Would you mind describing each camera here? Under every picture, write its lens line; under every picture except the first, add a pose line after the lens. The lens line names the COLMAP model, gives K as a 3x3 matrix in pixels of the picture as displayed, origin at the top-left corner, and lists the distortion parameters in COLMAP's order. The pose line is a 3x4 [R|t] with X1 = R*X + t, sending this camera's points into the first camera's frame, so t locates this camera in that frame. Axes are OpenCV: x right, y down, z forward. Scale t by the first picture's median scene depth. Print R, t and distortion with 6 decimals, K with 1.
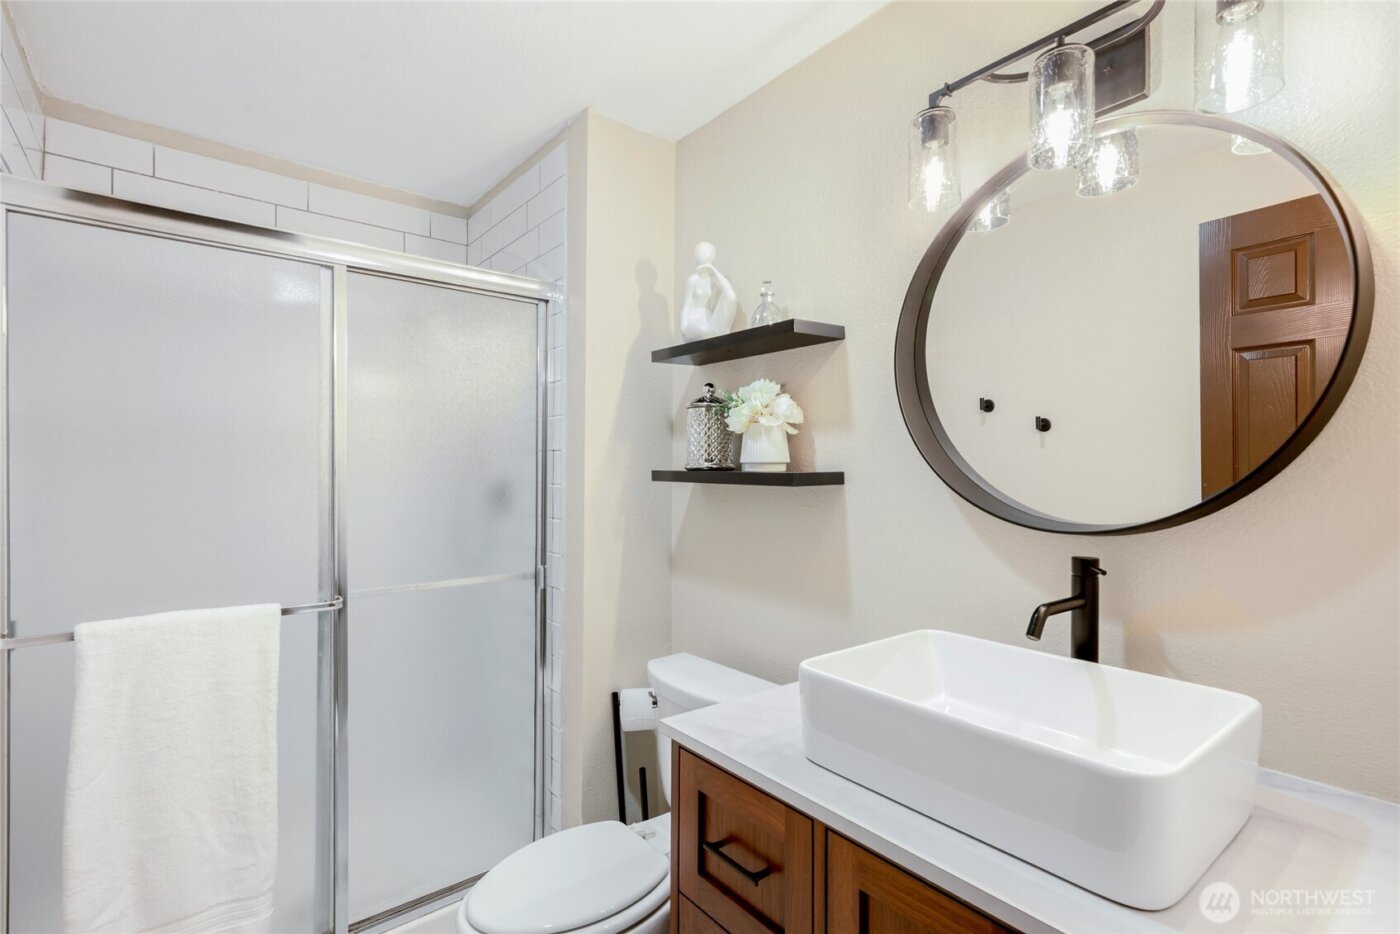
lens RADIAL K [[659.9, 0, 703.1], [0, 659.9, 461.5], [0, 0, 1]] dist [-0.021126, -0.000430]
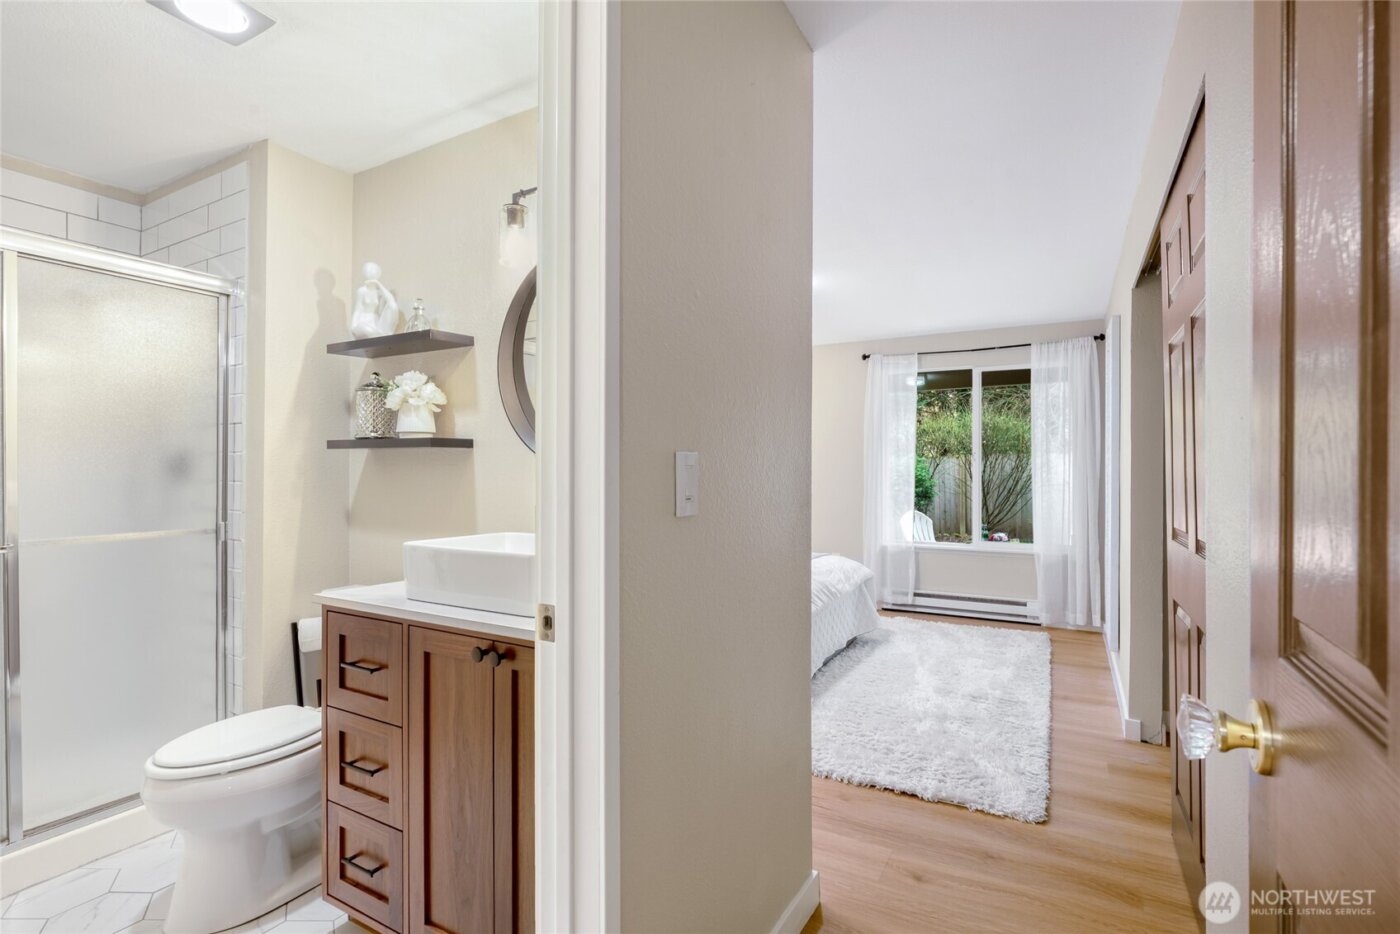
lens RADIAL K [[659.9, 0, 703.1], [0, 659.9, 461.5], [0, 0, 1]] dist [-0.021126, -0.000430]
pose [[0.925511, -0.001305, 0.378719, 0.114003], [0.000139, 0.999995, 0.003107, 0.051222], [-0.378721, -0.002823, 0.925506, -0.424057]]
